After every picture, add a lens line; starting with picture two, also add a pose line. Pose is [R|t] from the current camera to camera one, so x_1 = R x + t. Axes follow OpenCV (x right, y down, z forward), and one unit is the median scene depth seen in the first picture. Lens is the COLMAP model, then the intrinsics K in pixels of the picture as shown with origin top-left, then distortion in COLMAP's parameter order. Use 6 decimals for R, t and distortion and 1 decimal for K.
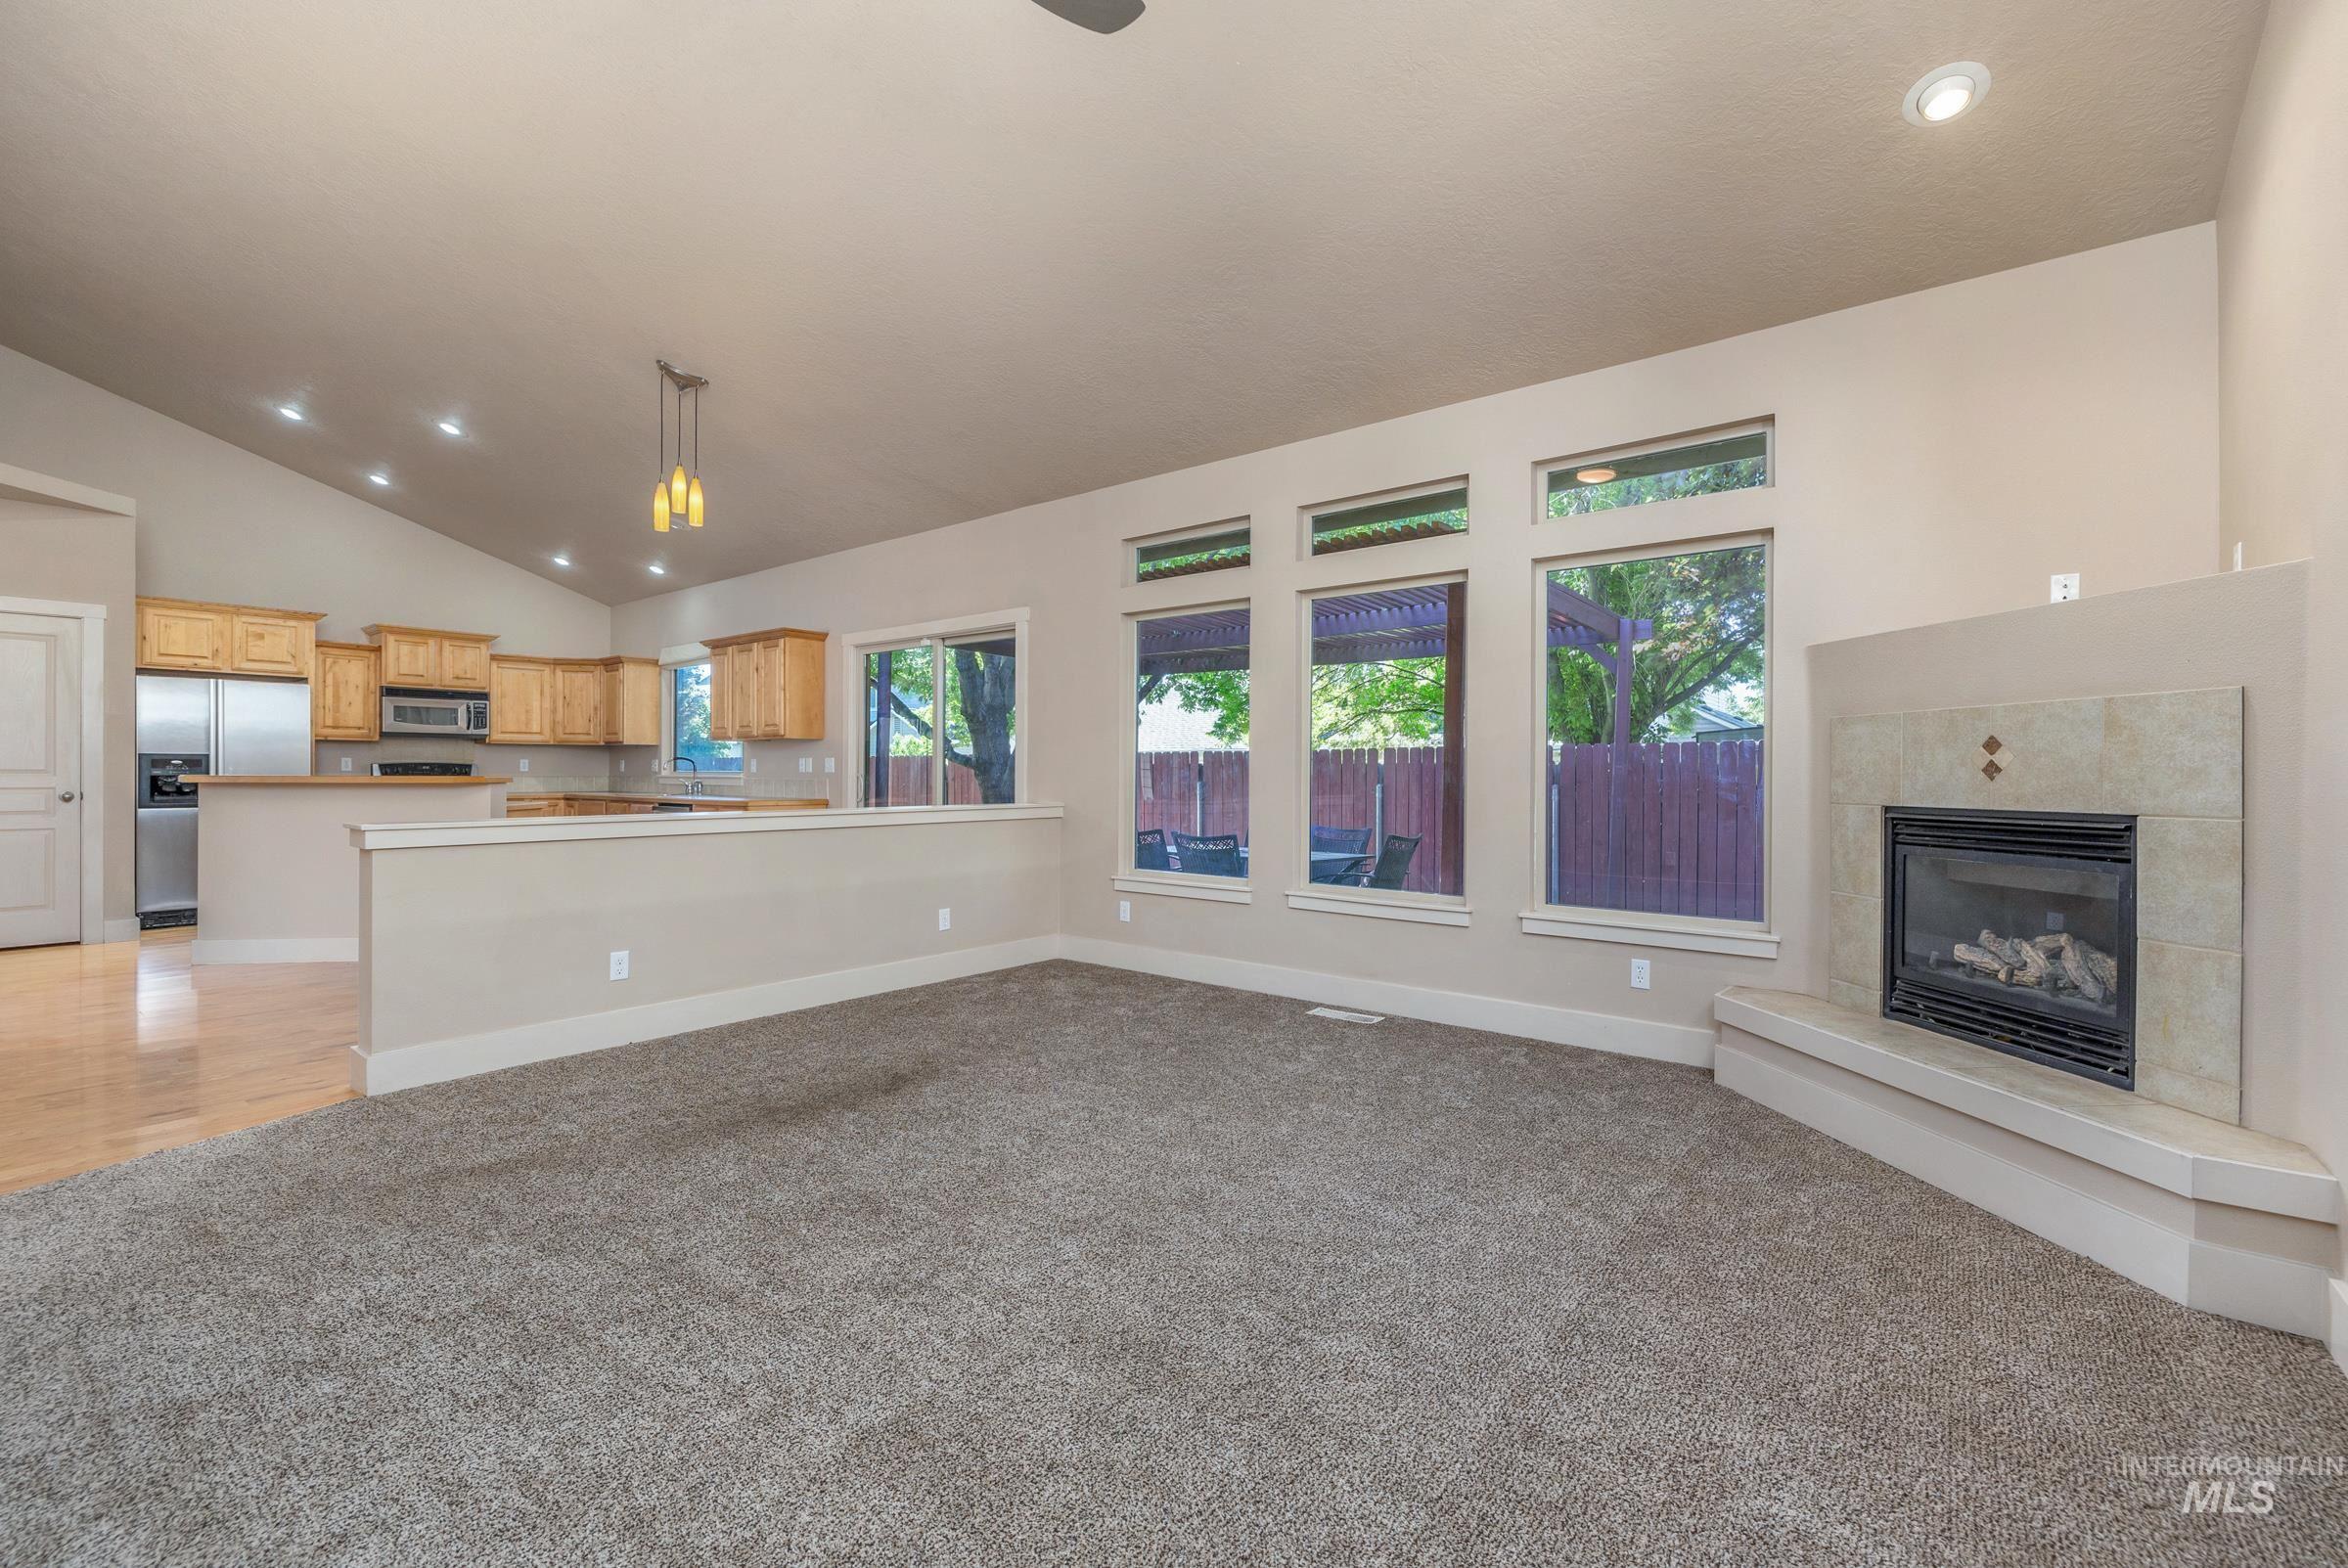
lens RADIAL K [[978.6, 0, 1177.5], [0, 978.6, 773.9], [0, 0, 1]] dist [-0.003871, 0.000127]
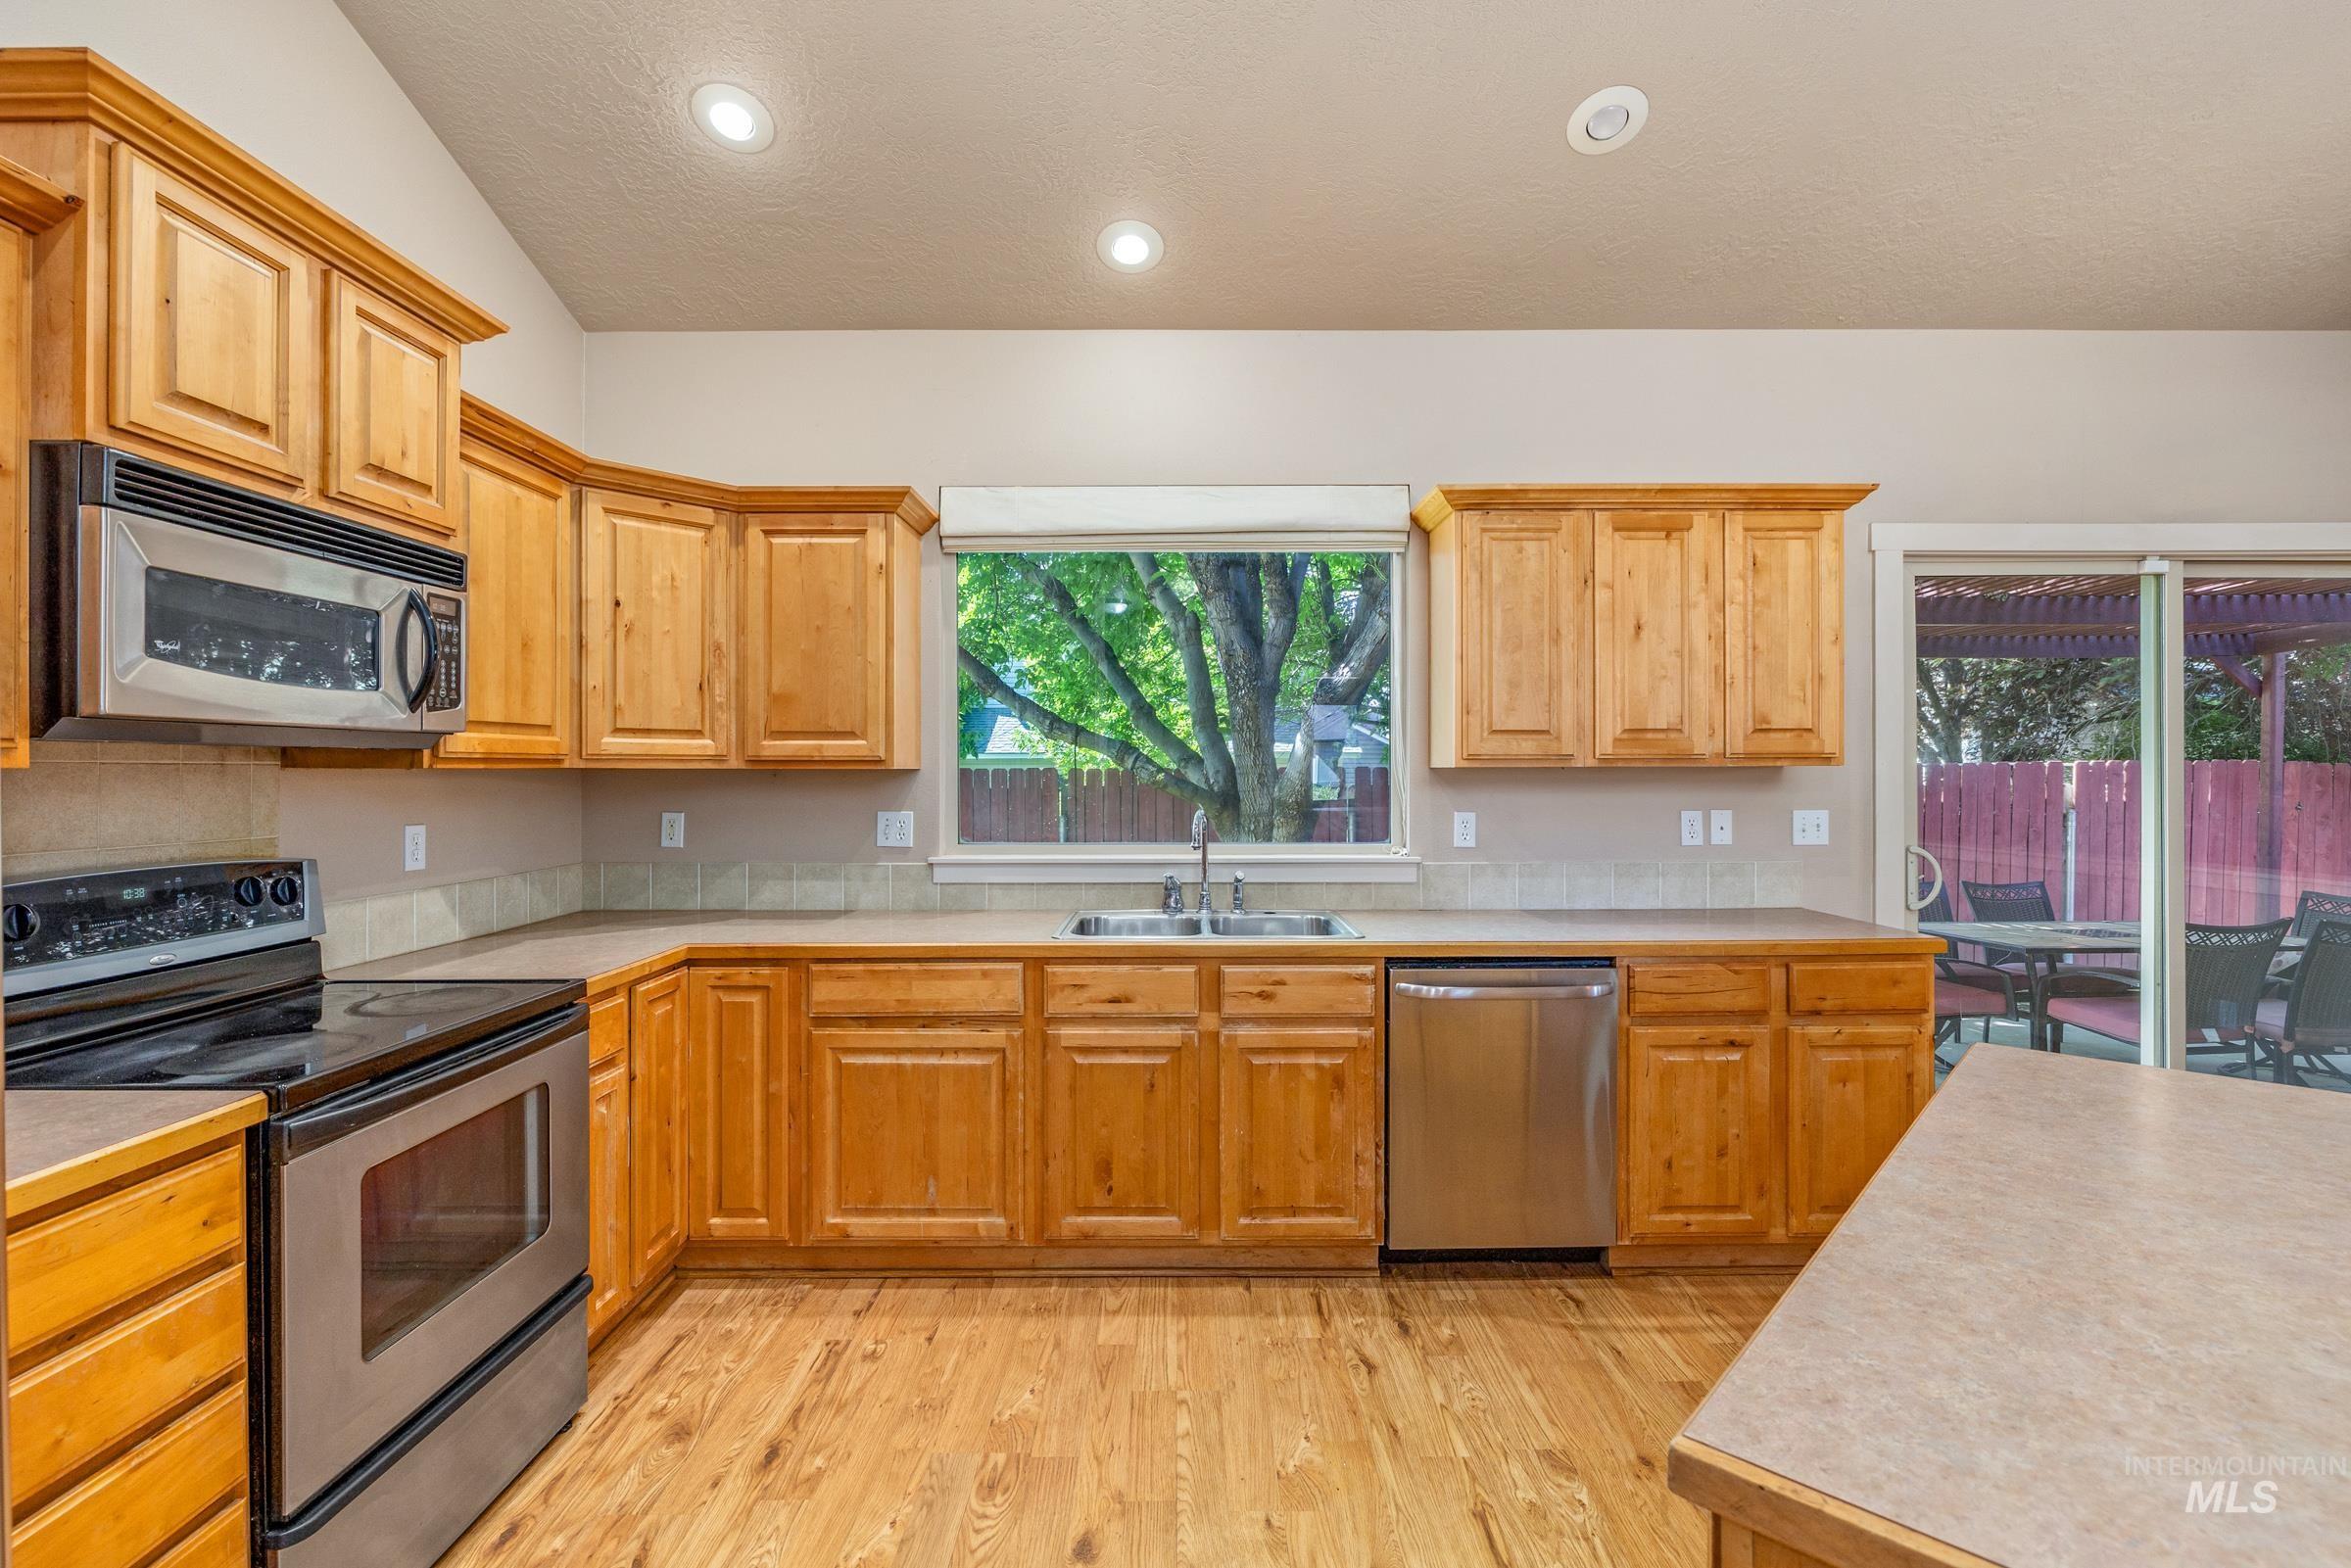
lens RADIAL K [[1052.5, 0, 1188.2], [0, 1052.5, 775.0], [0, 0, 1]] dist [-0.011384, 0.001211]
pose [[0.784339, -0.009244, 0.620263, -0.759730], [0.006826, 0.999957, 0.006271, -0.032097], [-0.620294, -0.000685, 0.784369, 0.725471]]
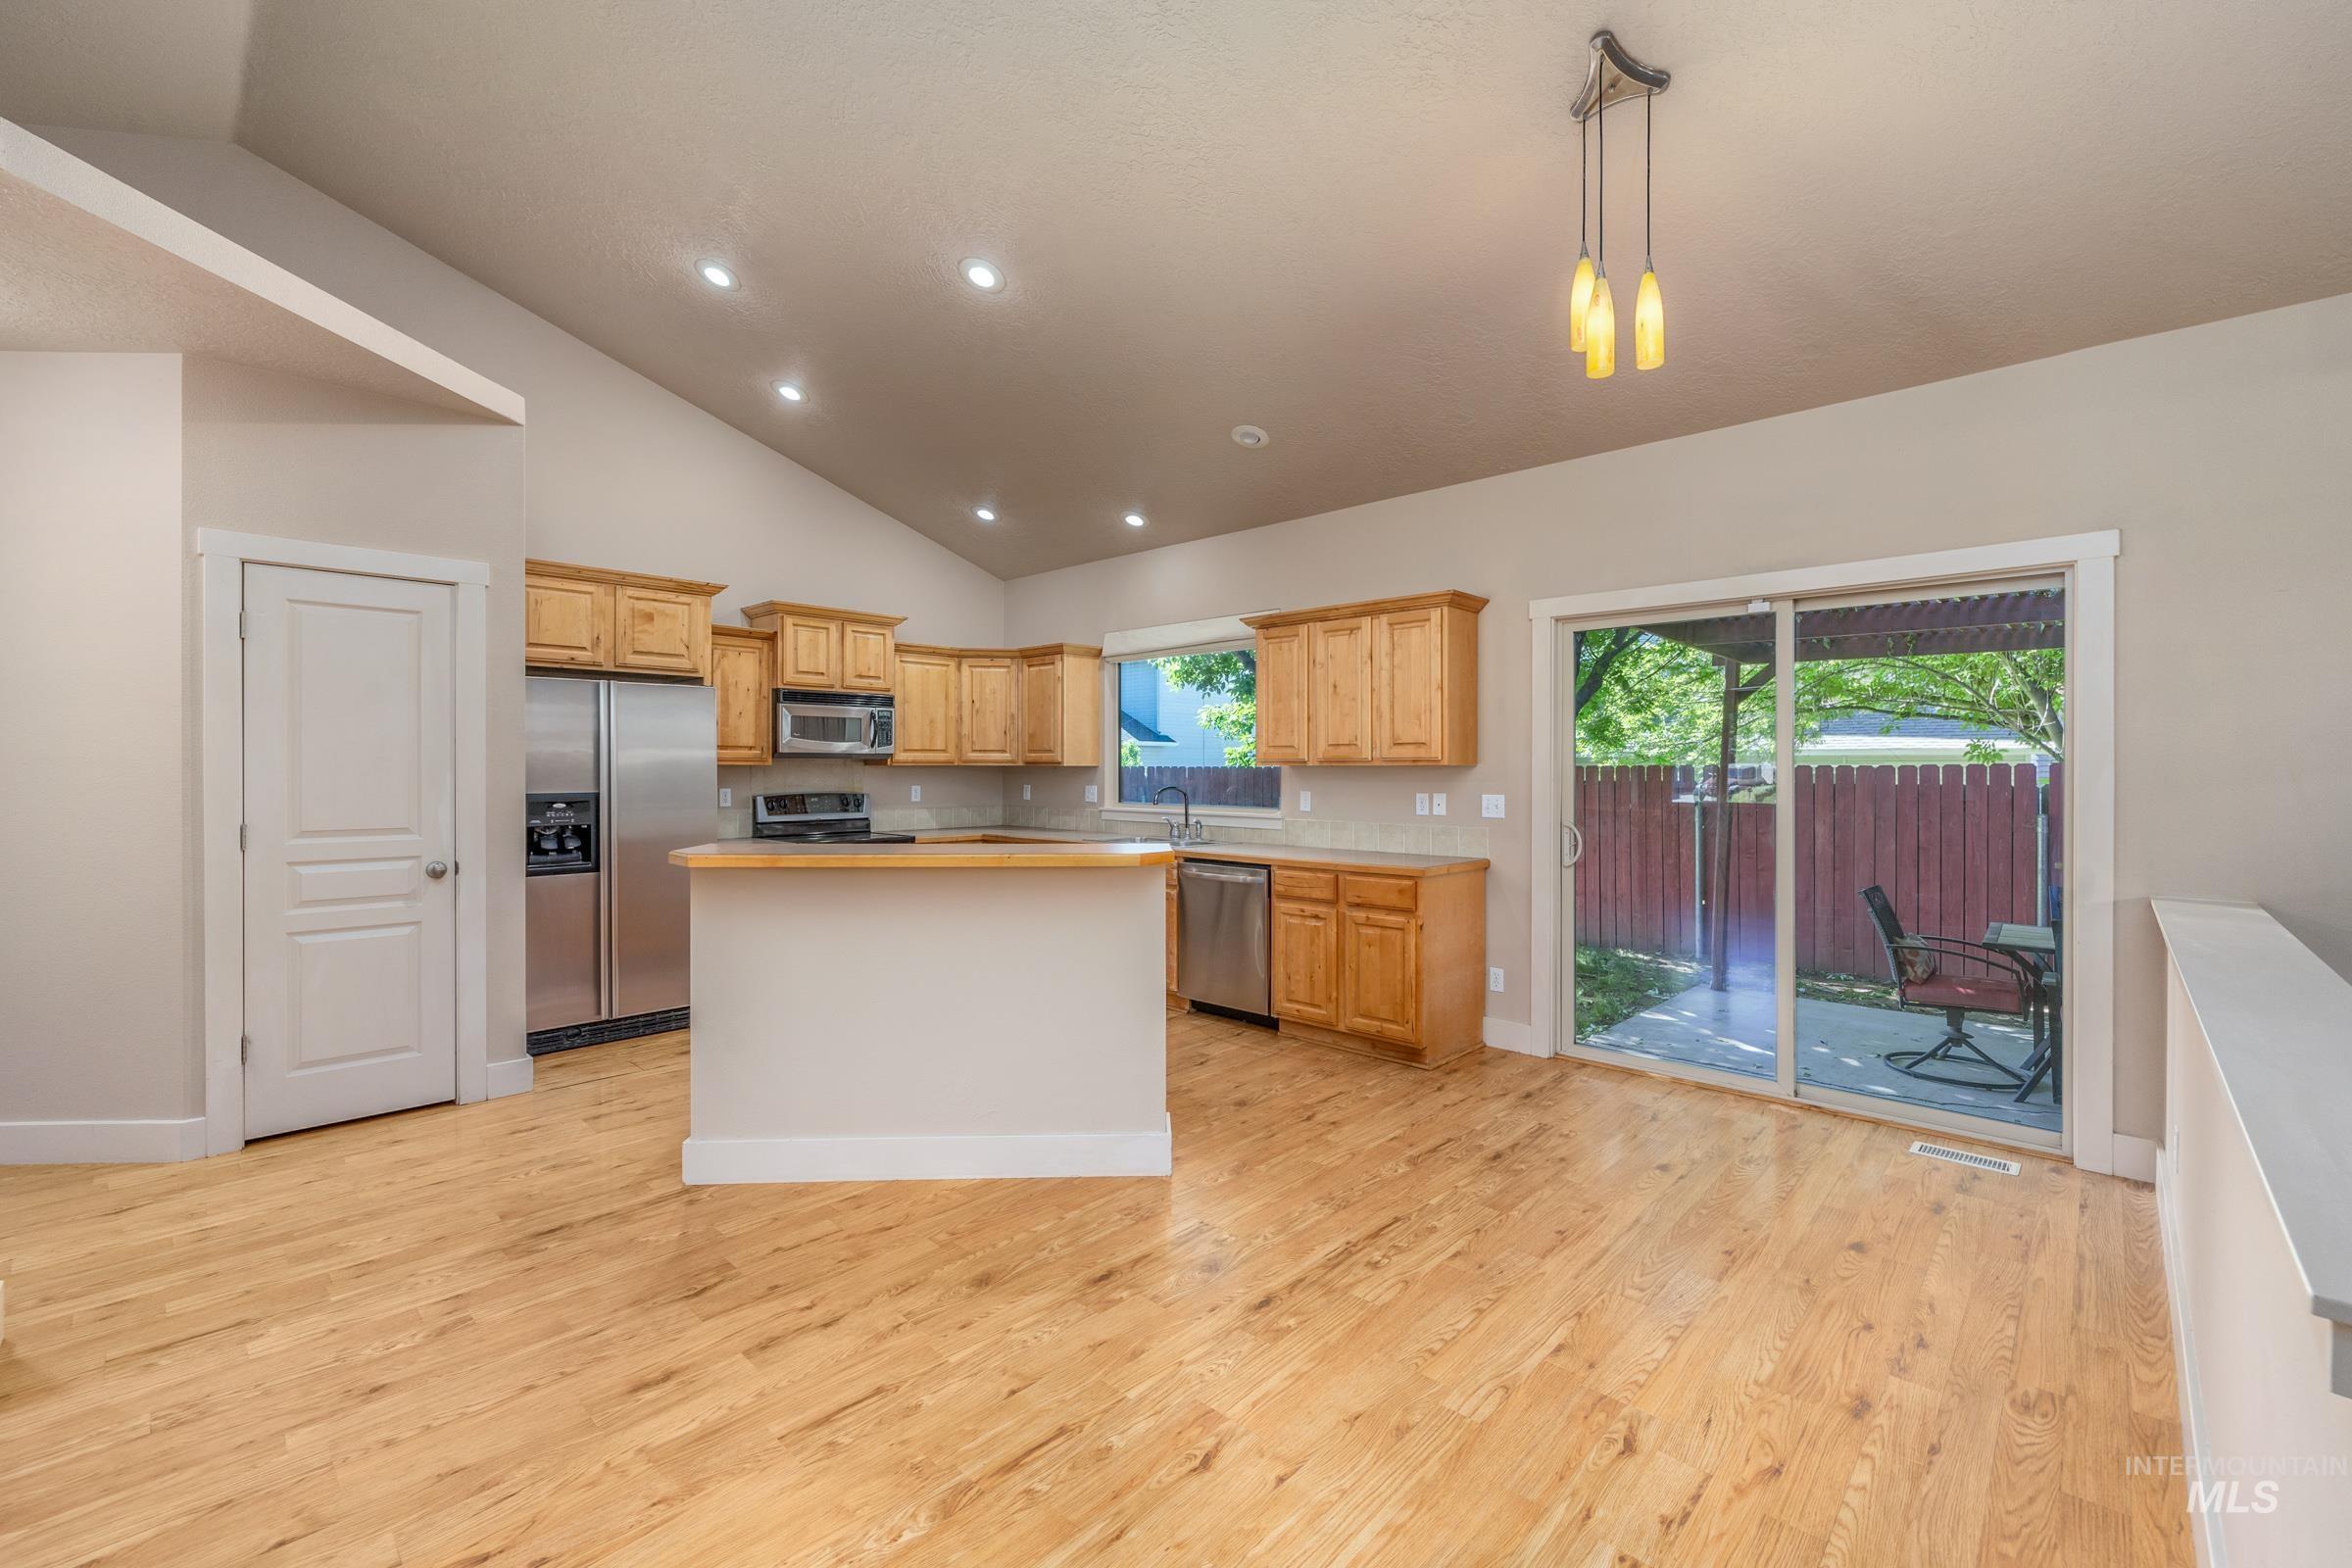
lens RADIAL K [[980.4, 0, 1184.6], [0, 980.4, 771.3], [0, 0, 1]] dist [-0.003871, 0.000127]
pose [[0.996501, -0.002509, -0.083542, -0.450003], [0.002621, 0.999996, 0.001231, -0.029104], [0.083539, -0.001446, 0.996503, 0.306887]]
